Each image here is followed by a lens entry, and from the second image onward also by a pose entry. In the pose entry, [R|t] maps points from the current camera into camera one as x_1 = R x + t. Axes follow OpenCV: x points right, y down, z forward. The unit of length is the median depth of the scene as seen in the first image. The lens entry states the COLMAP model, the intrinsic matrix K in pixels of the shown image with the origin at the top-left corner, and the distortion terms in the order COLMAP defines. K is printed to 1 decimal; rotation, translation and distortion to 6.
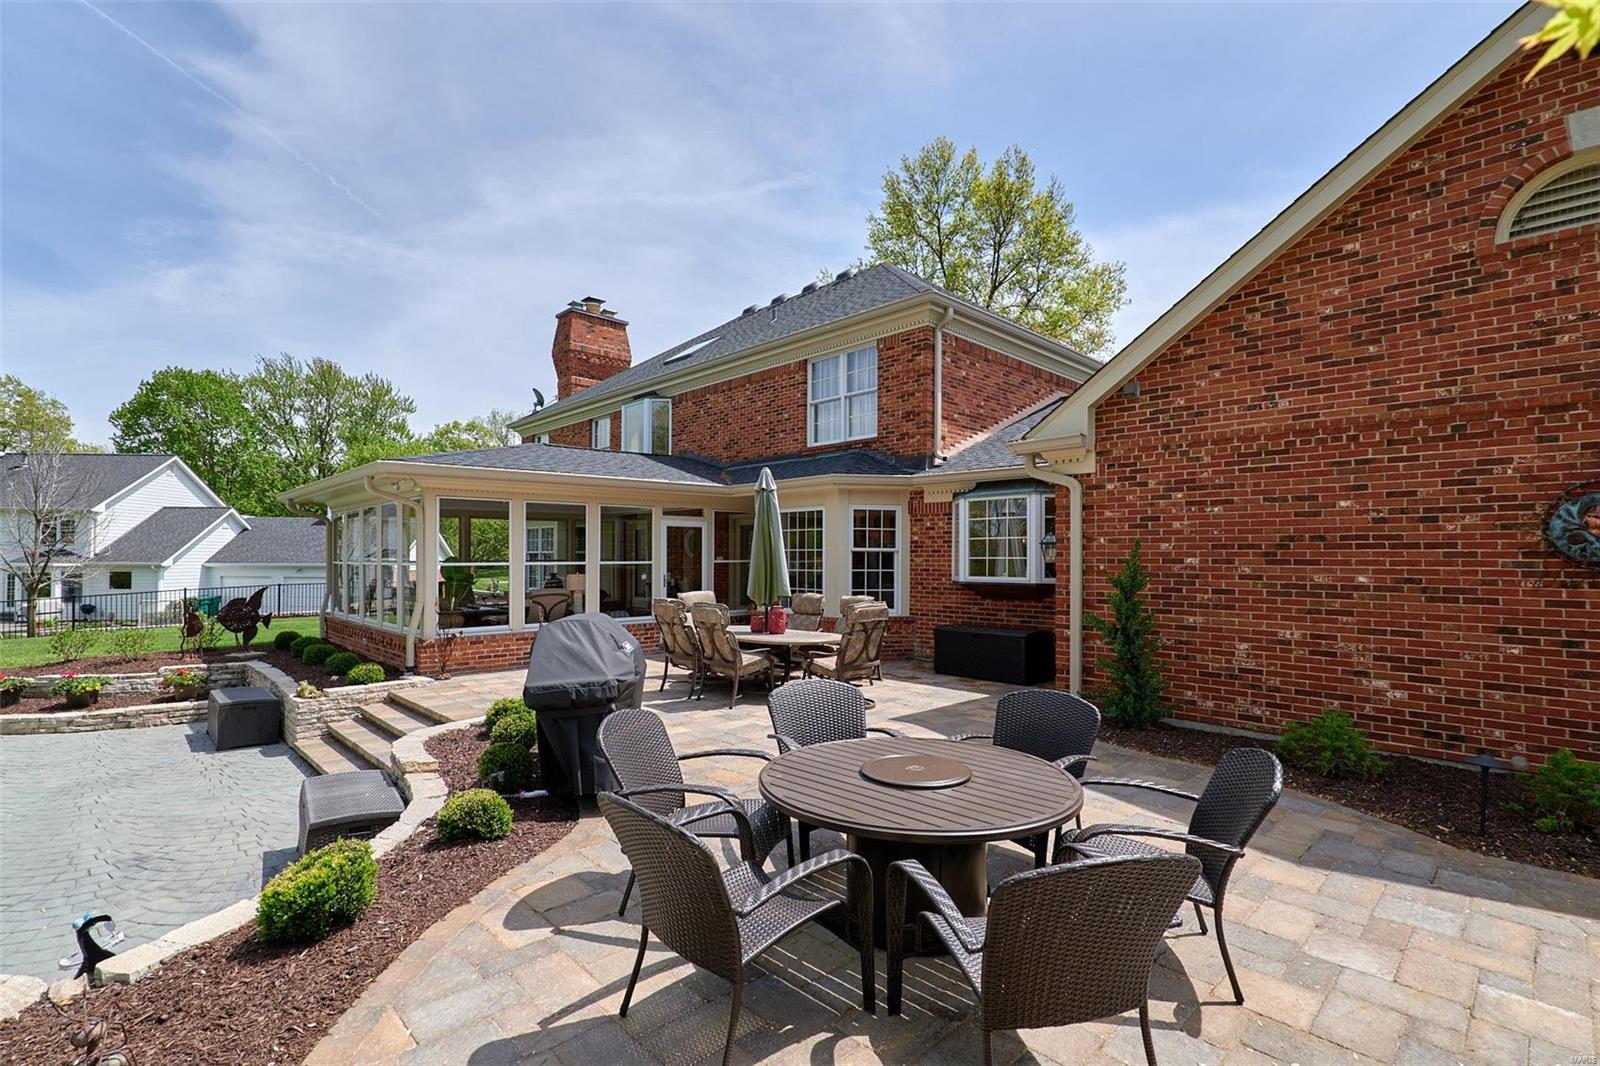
lens RADIAL K [[746.7, 0, 807.0], [0, 746.7, 538.2], [0, 0, 1]] dist [-0.006119, 0.002949]
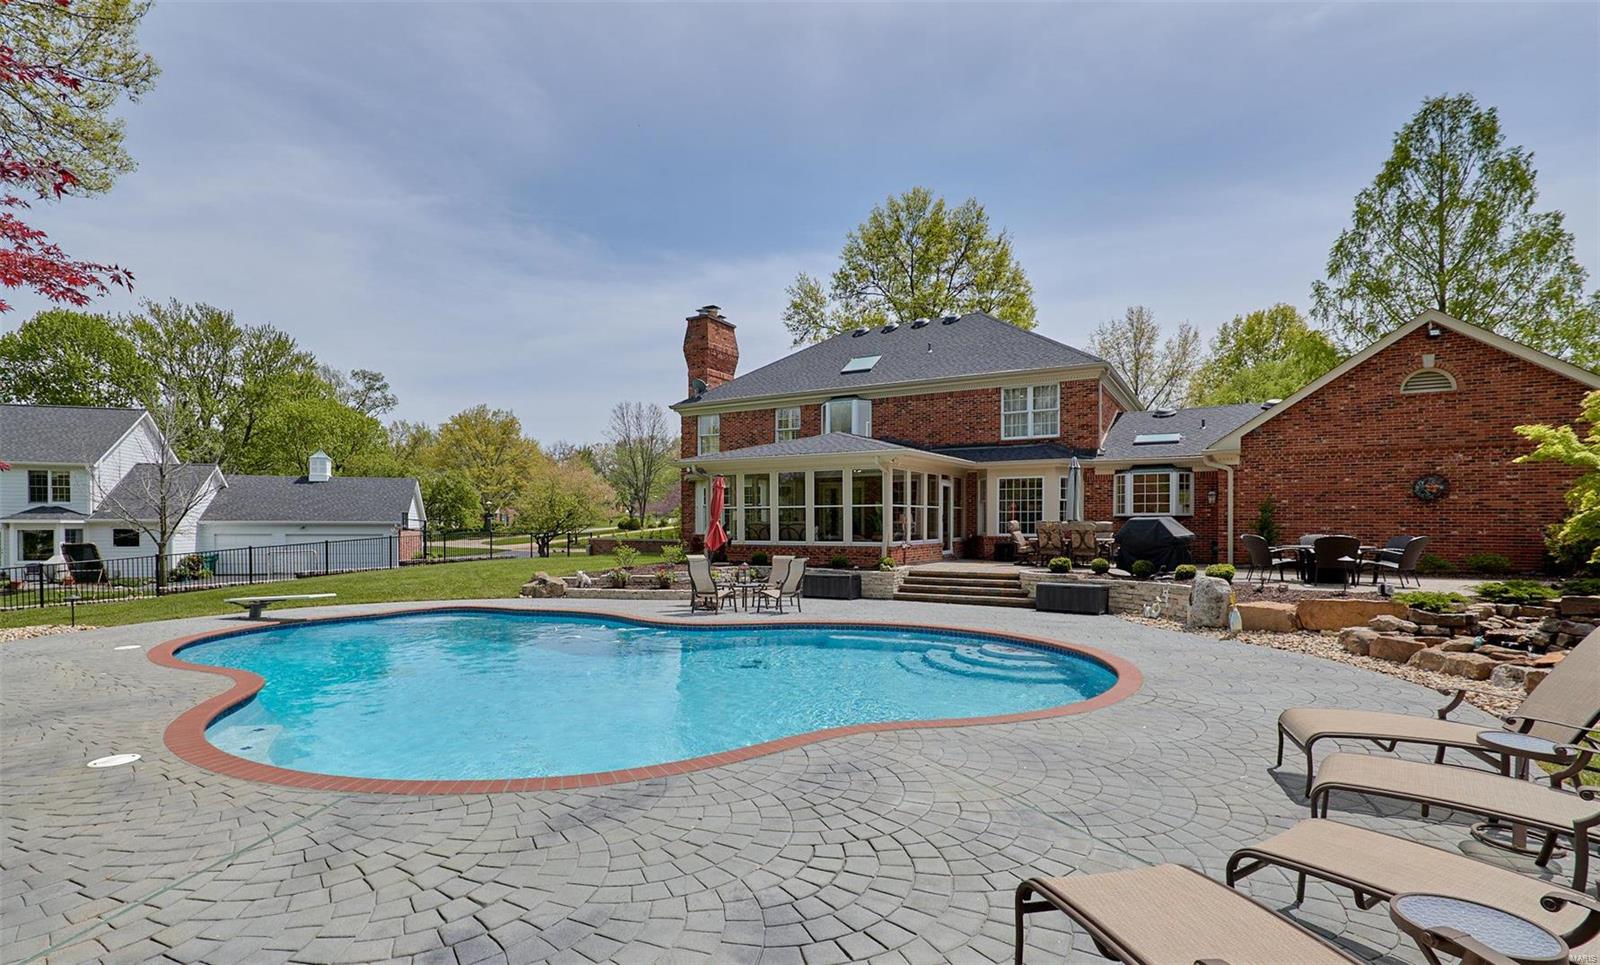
lens RADIAL K [[731.6, 0, 819.0], [0, 731.6, 521.3], [0, 0, 1]] dist [-0.003722, 0.000297]
pose [[0.963554, -0.006132, 0.267442, -0.961434], [-0.001751, 0.999571, 0.029227, 0.016294], [-0.267507, -0.028630, 0.963130, -0.551505]]
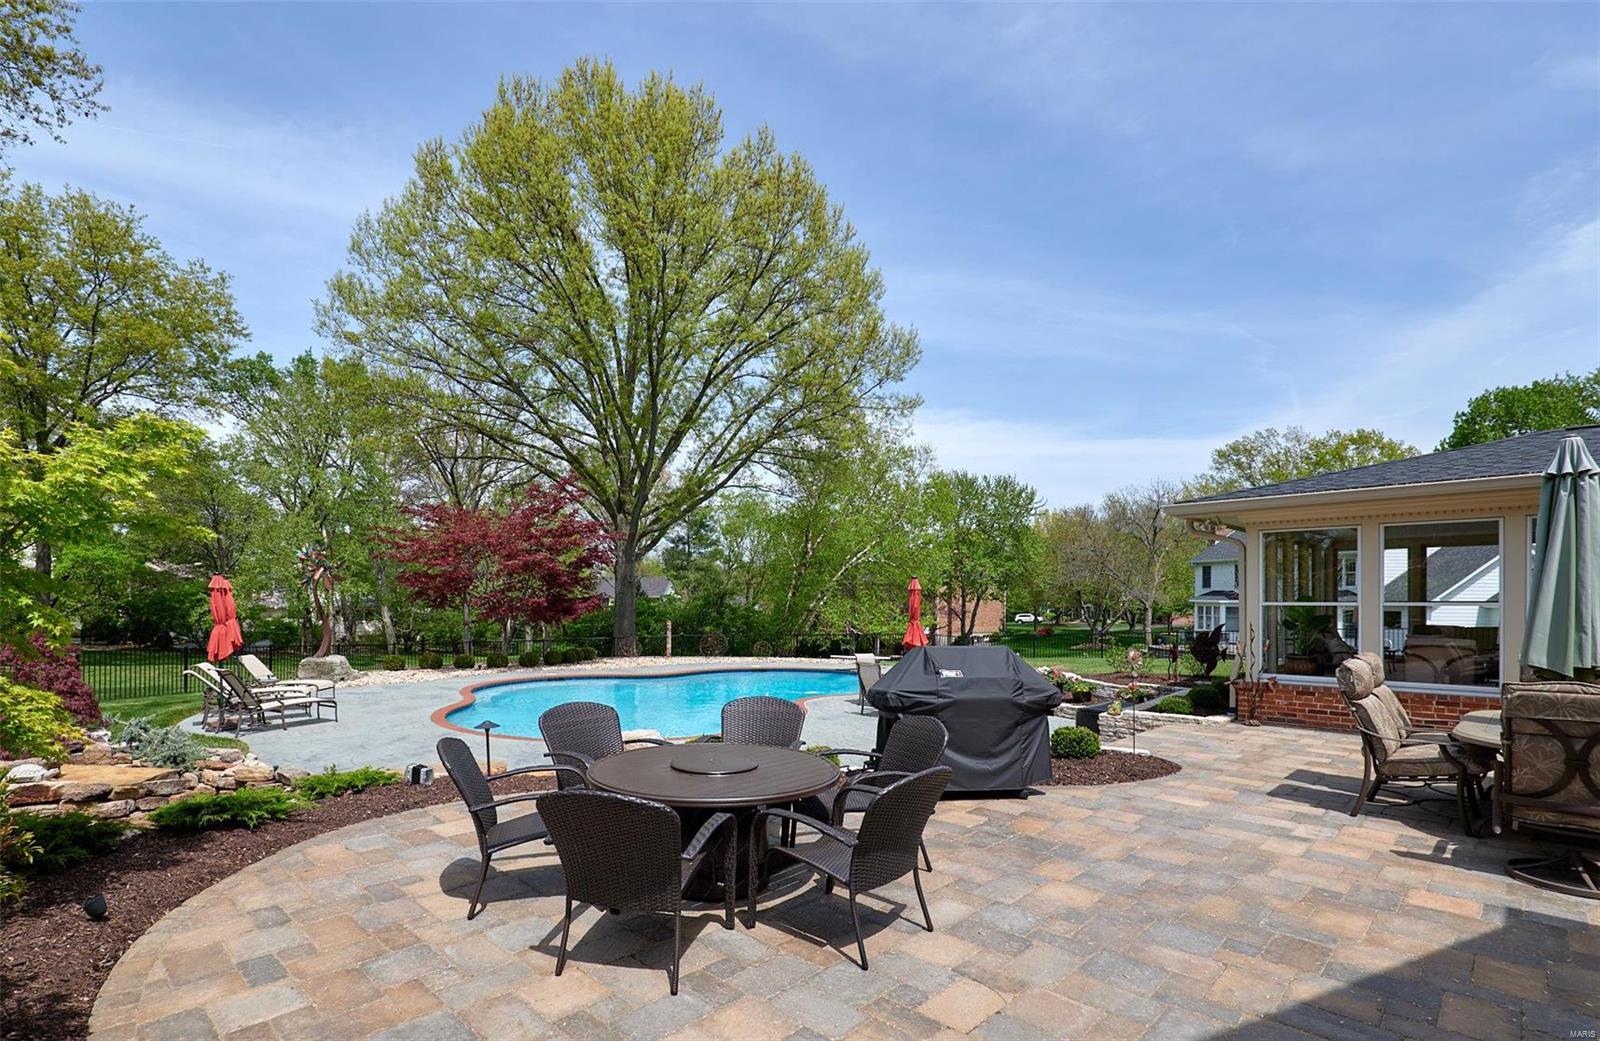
lens RADIAL K [[771.9, 0, 735.6], [0, 771.9, 589.9], [0, 0, 1]] dist [-0.001877, 0.001281]
pose [[-0.000539, -0.009652, -0.999953, 0.408704], [0.025335, 0.999632, -0.009663, 0.008744], [0.999679, -0.025339, -0.000294, 0.292844]]
